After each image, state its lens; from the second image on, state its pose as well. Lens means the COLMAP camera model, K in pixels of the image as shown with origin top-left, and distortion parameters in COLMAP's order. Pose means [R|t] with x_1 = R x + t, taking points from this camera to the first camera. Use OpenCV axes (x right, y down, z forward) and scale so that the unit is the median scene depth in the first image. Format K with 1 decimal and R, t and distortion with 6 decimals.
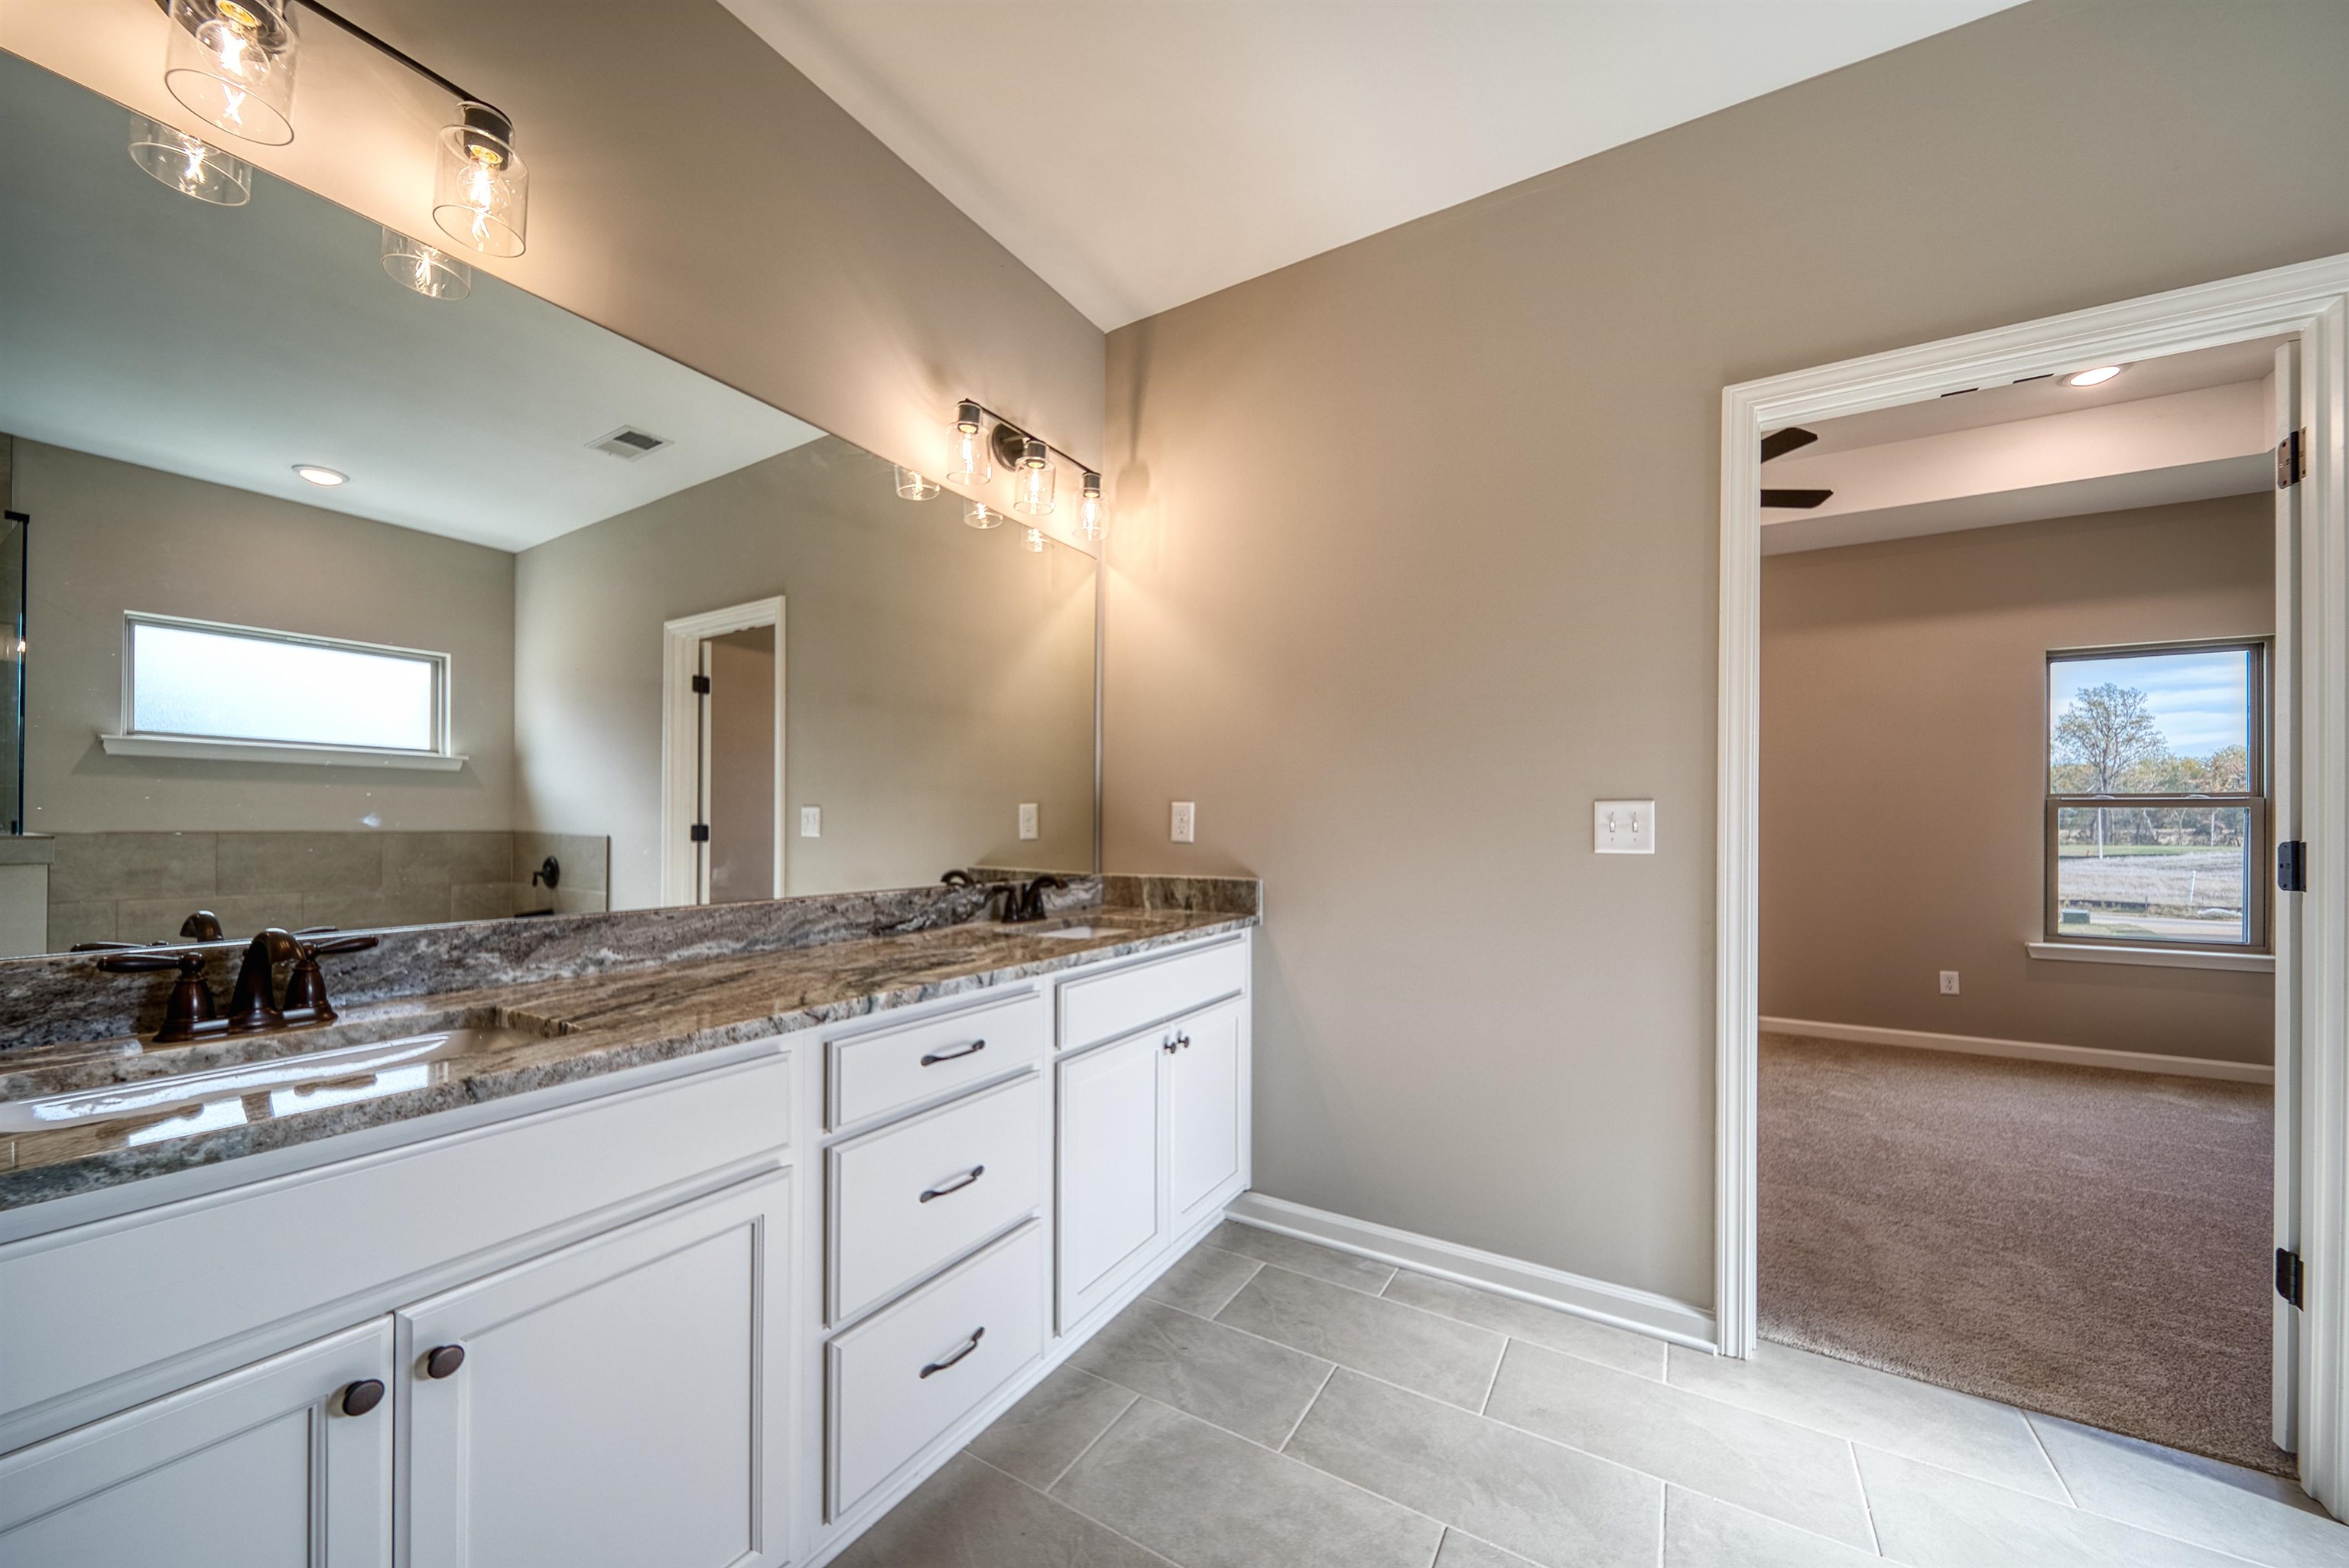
lens RADIAL K [[835.6, 0, 1170.1], [0, 835.6, 821.1], [0, 0, 1]] dist [-0.001863, -0.000450]
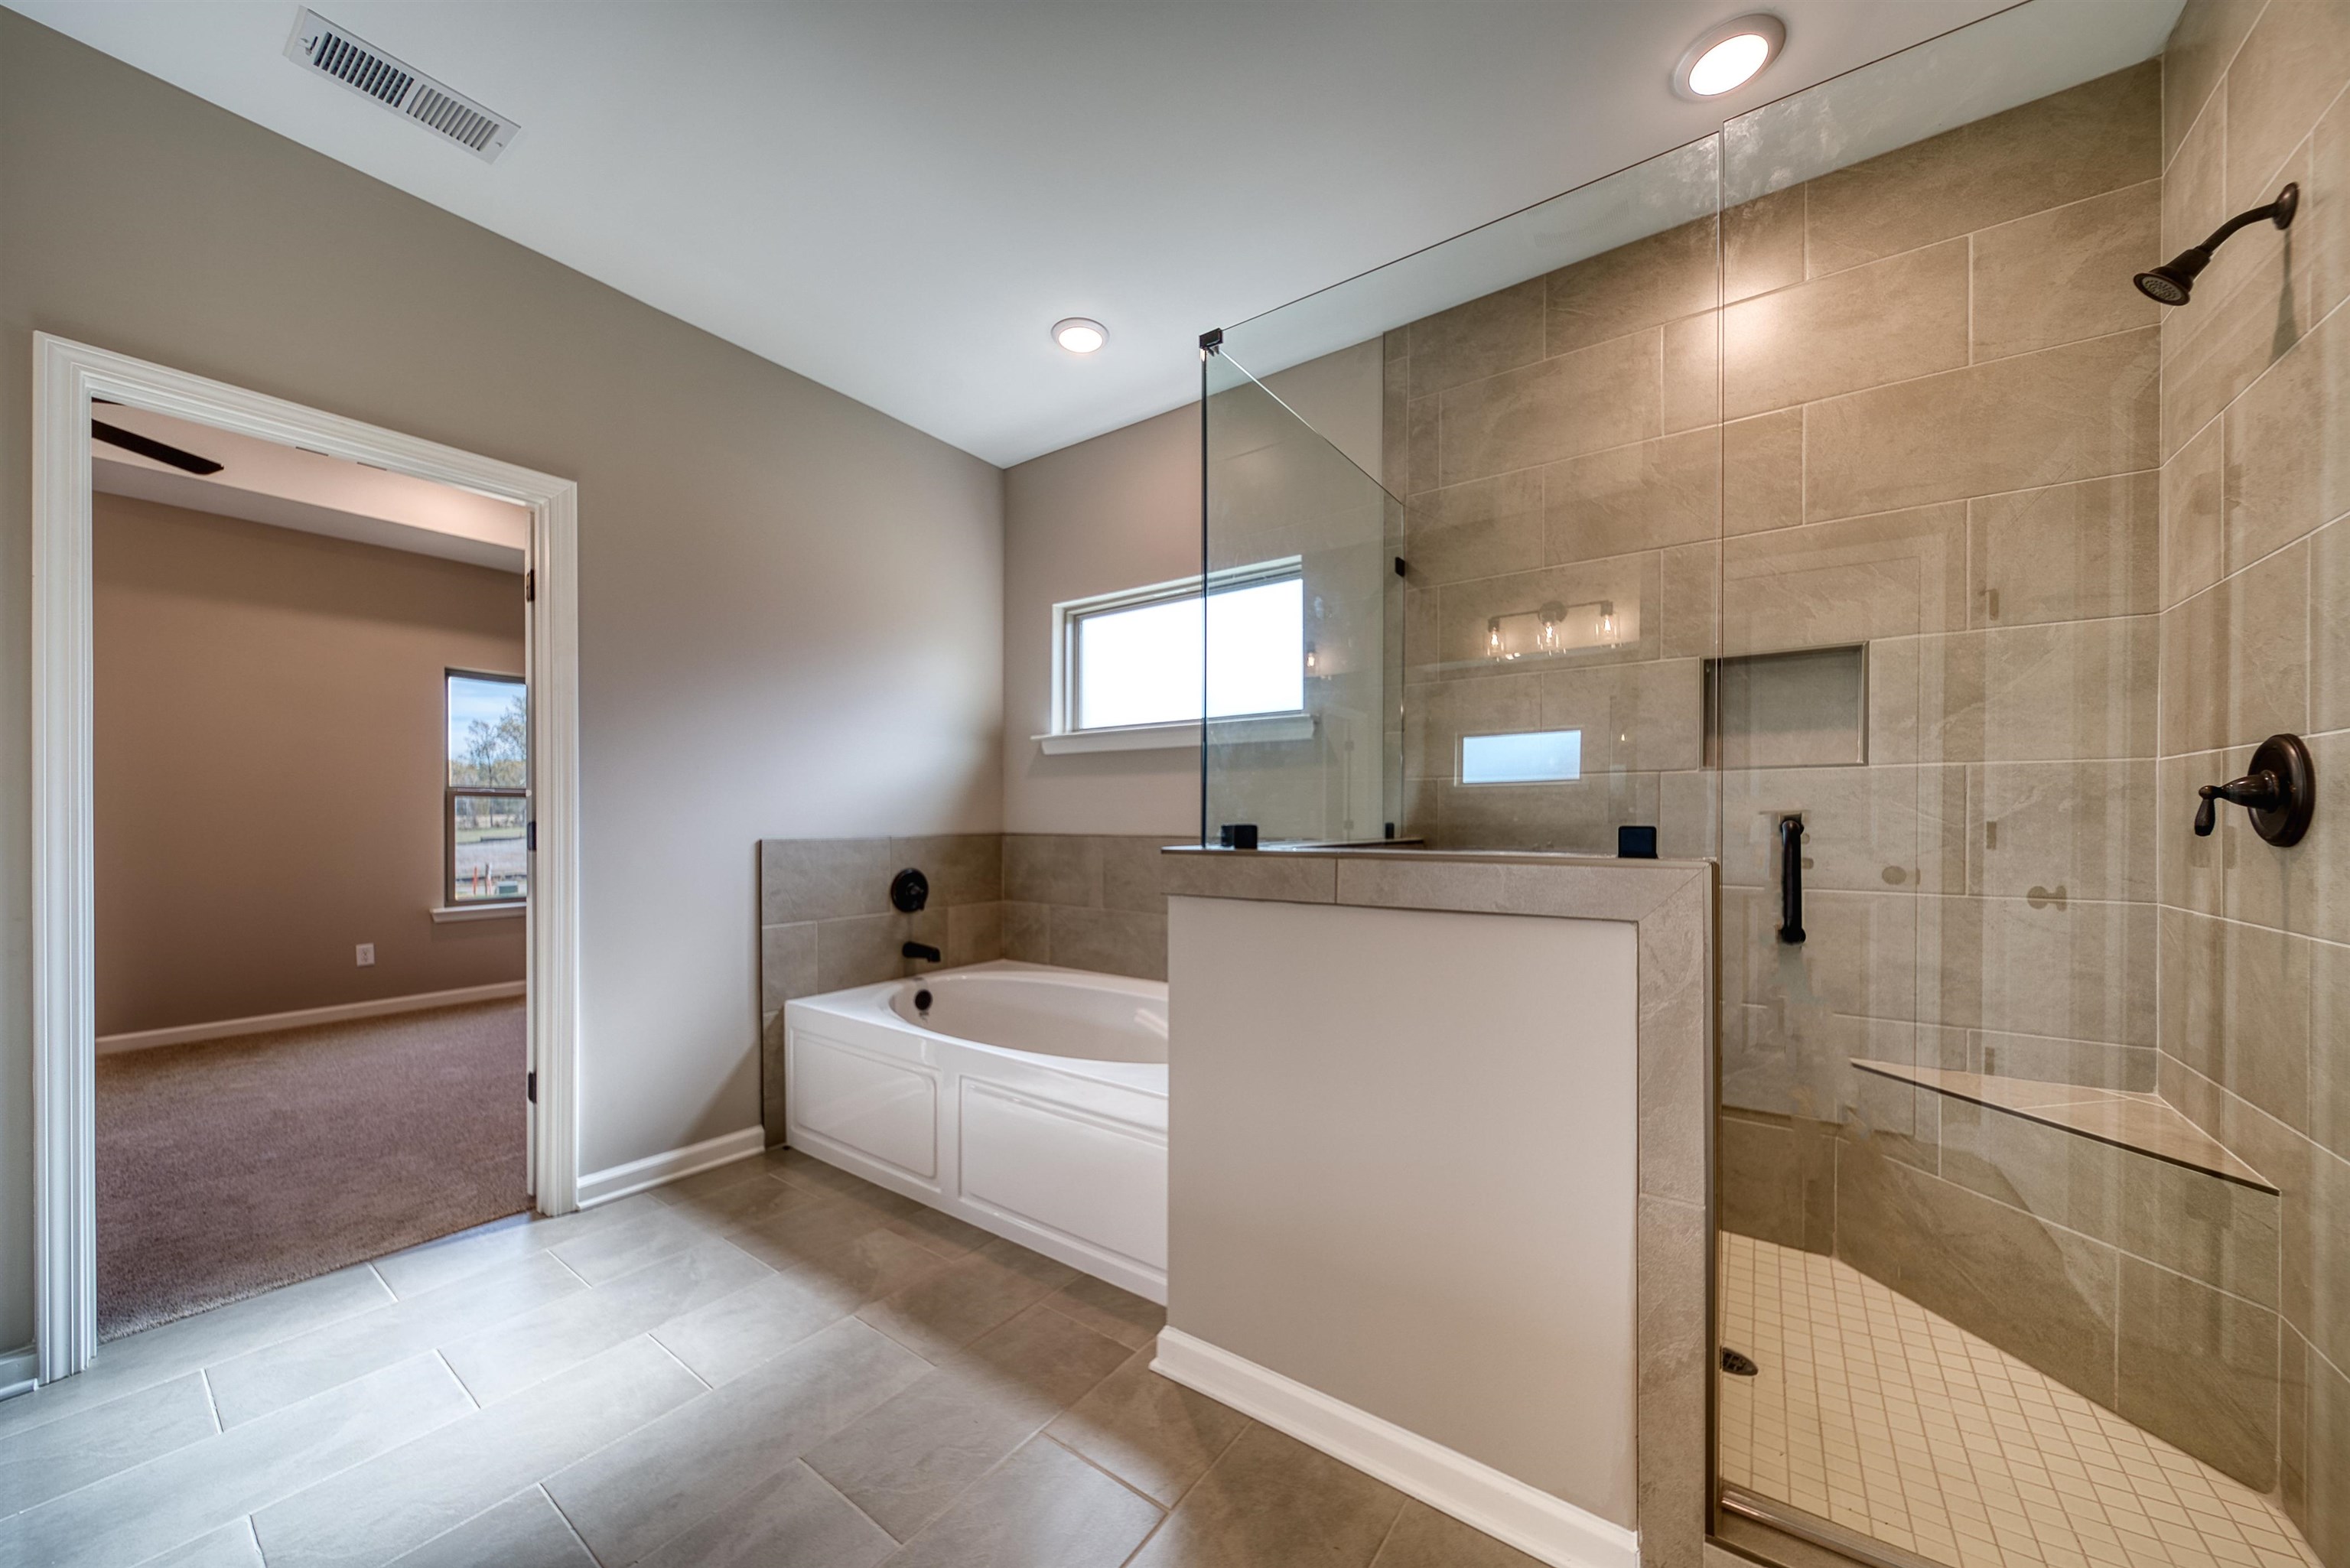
lens RADIAL K [[836.0, 0, 1170.6], [0, 836.0, 821.1], [0, 0, 1]] dist [-0.001863, -0.000450]
pose [[0.084883, -0.010668, 0.996334, -0.101679], [-0.005145, 0.999925, 0.011145, 0.000405], [-0.996378, -0.006072, 0.084822, -0.224704]]
